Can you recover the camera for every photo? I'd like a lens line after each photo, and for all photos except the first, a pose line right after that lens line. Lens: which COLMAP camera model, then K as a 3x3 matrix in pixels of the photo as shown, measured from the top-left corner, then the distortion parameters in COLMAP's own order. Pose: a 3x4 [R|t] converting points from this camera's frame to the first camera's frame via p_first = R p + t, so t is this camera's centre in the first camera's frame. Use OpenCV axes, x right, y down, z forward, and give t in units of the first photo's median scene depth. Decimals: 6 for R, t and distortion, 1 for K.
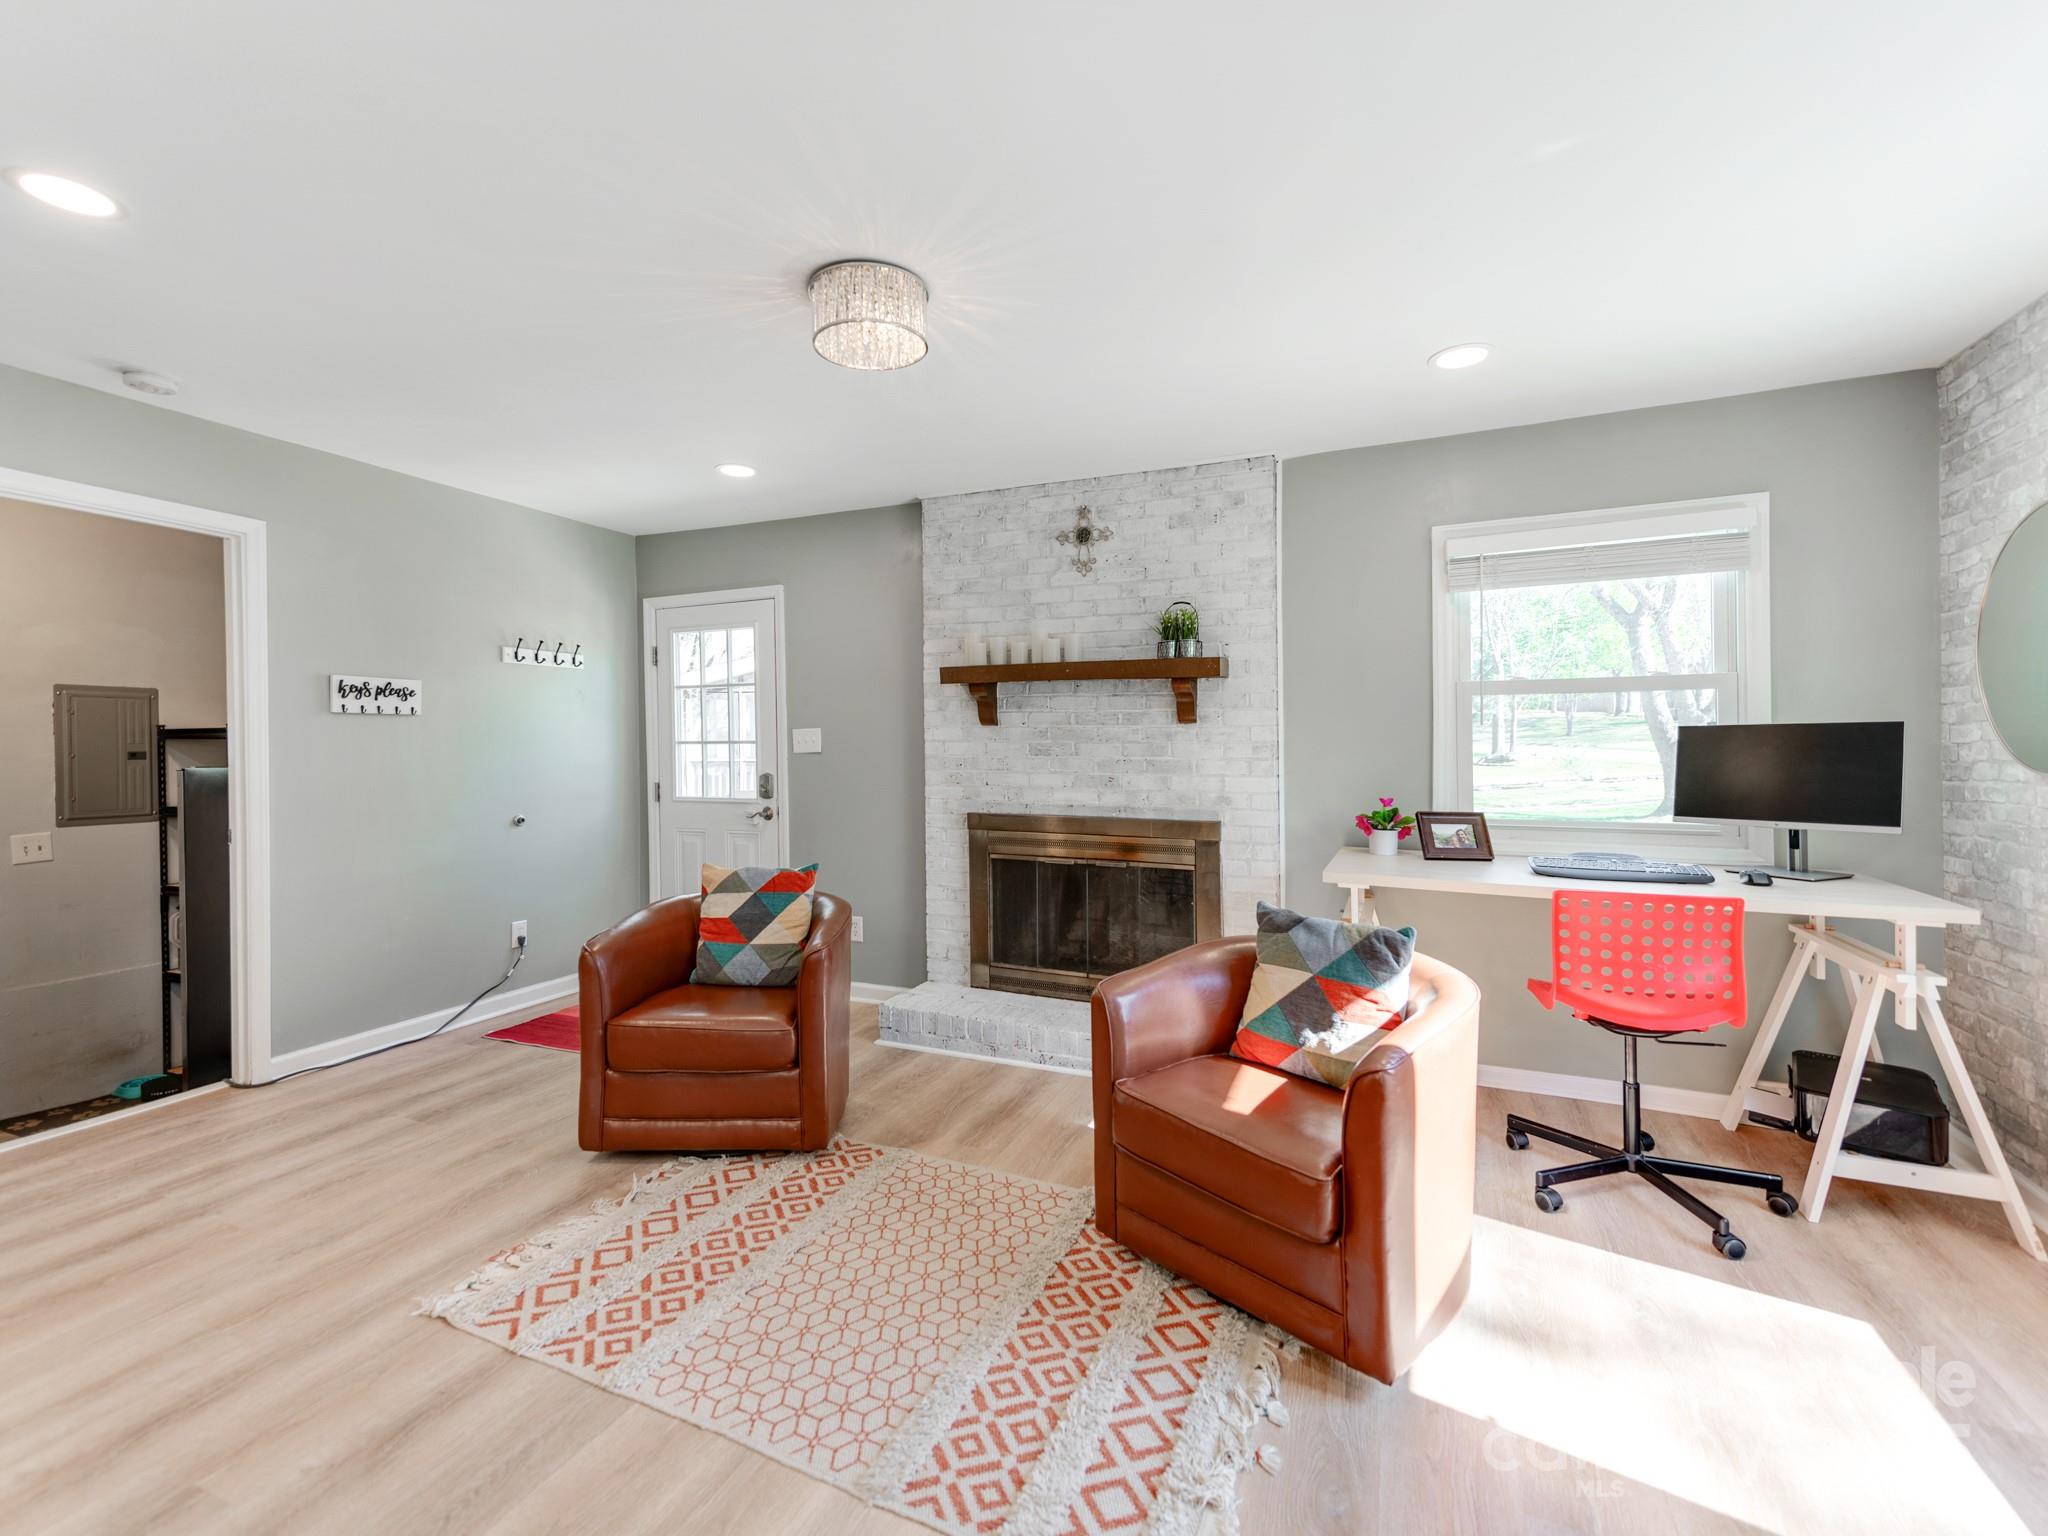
lens RADIAL K [[883.8, 0, 1019.7], [0, 883.8, 759.6], [0, 0, 1]] dist [0.010901, 0.000492]
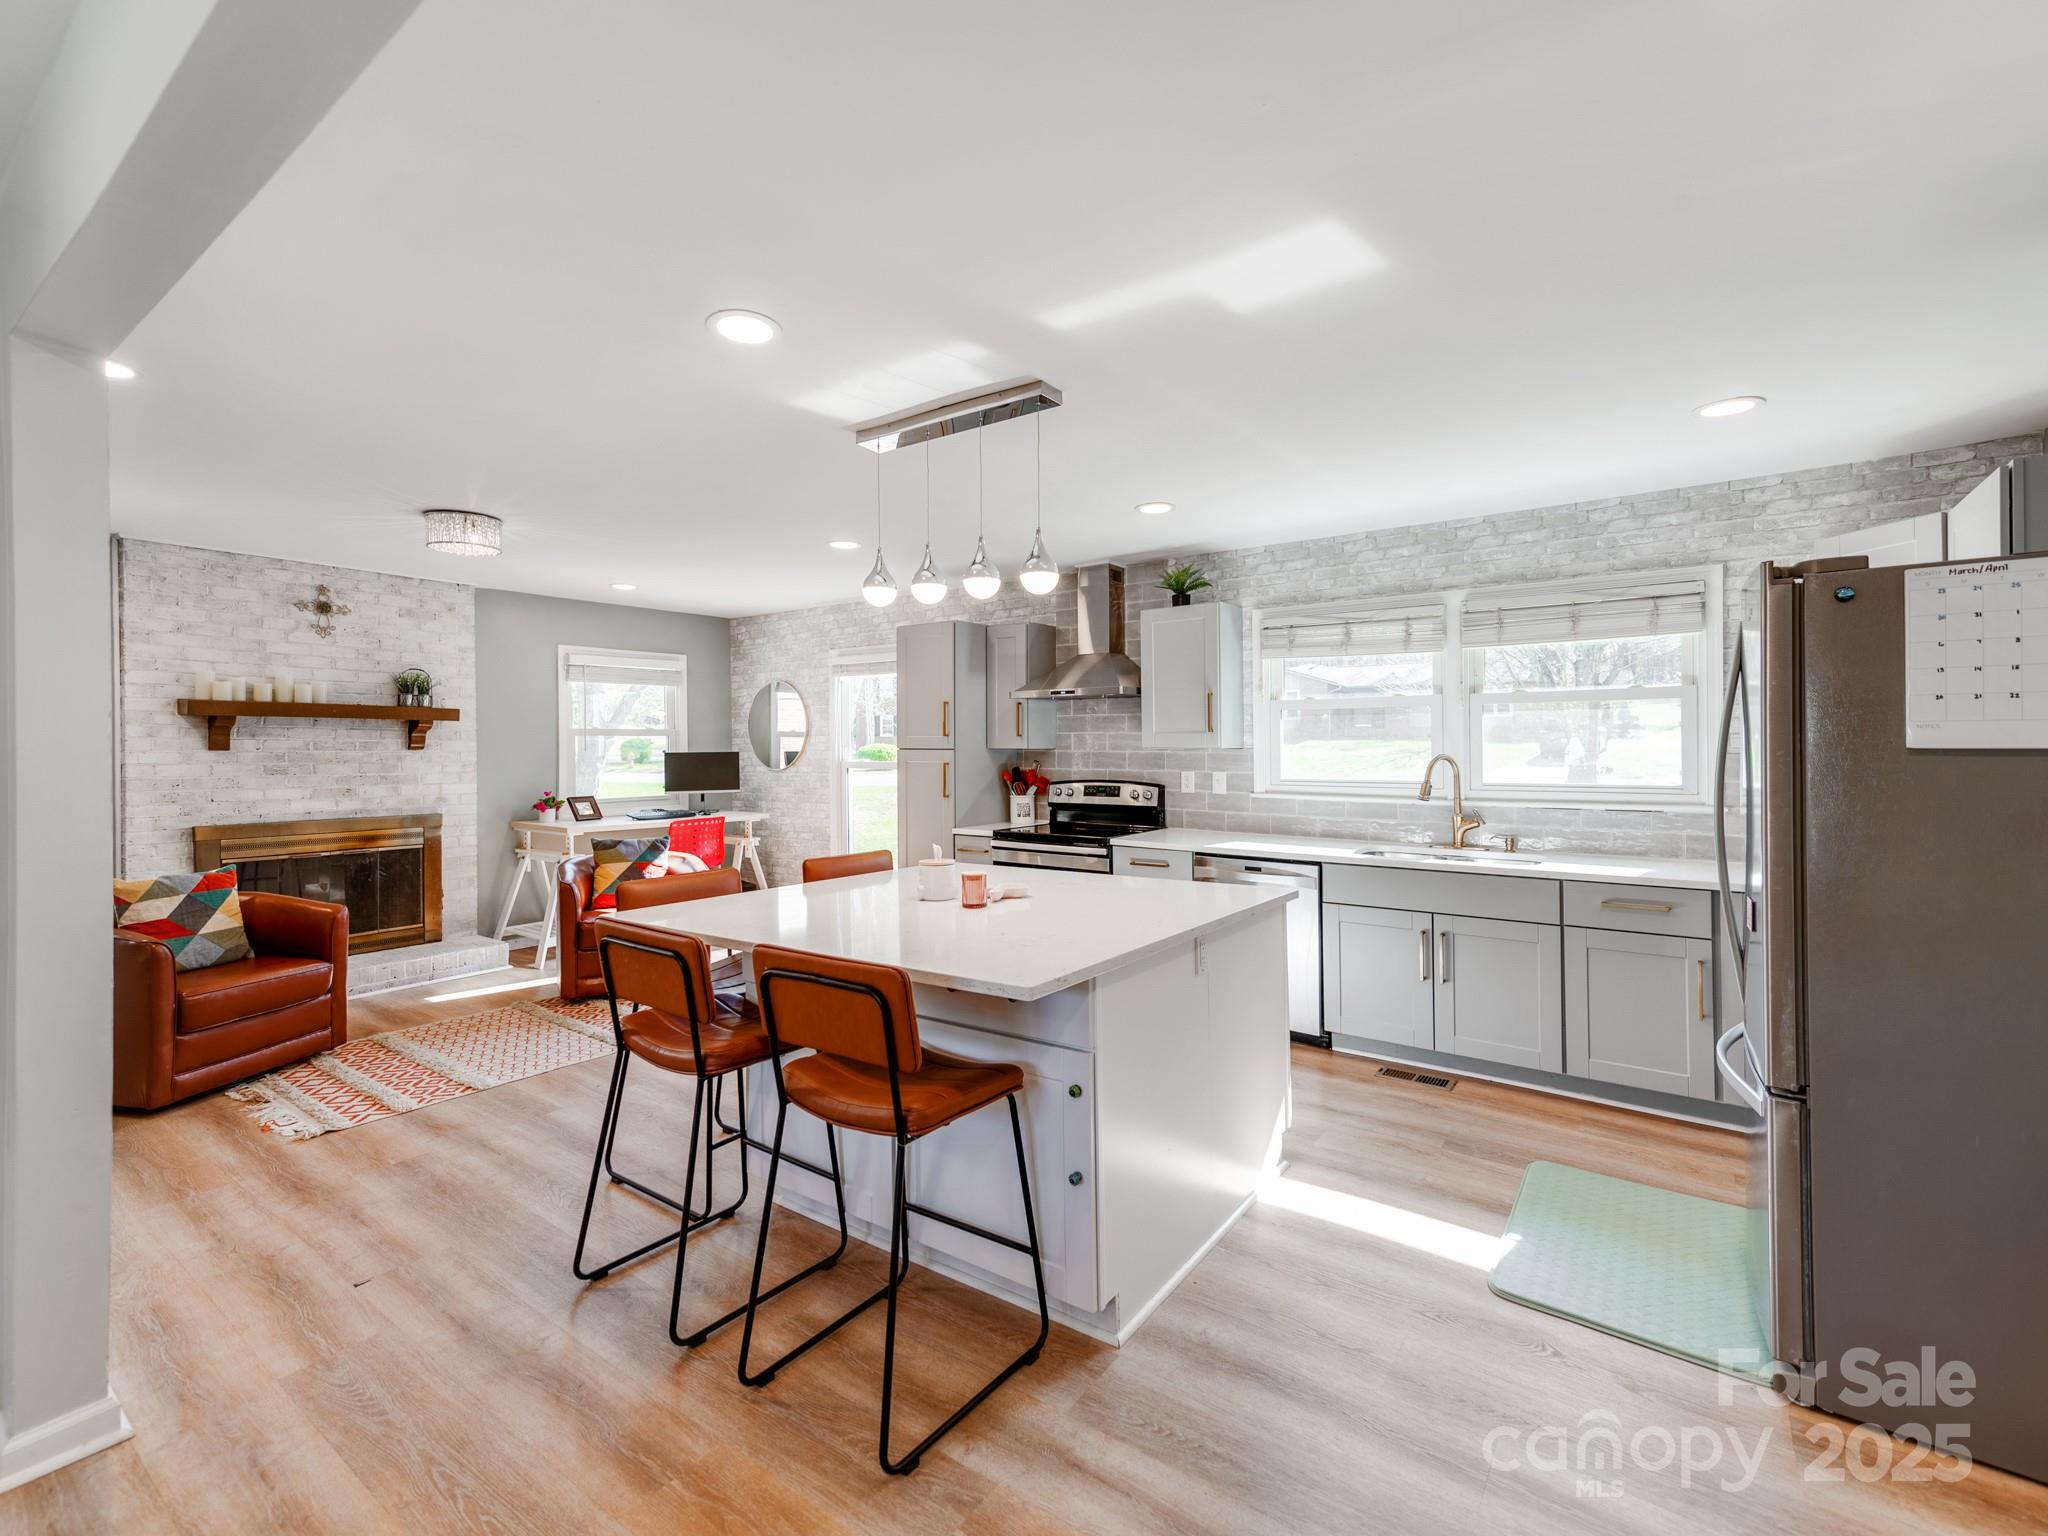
lens RADIAL K [[883.8, 0, 1107.5], [0, 883.8, 741.3], [0, 0, 1]] dist [0.010901, 0.000492]
pose [[0.113785, 0.008029, 0.993473, -1.177525], [0.017276, 0.999800, -0.010059, -0.020257], [-0.993355, 0.018308, 0.113623, -0.331983]]
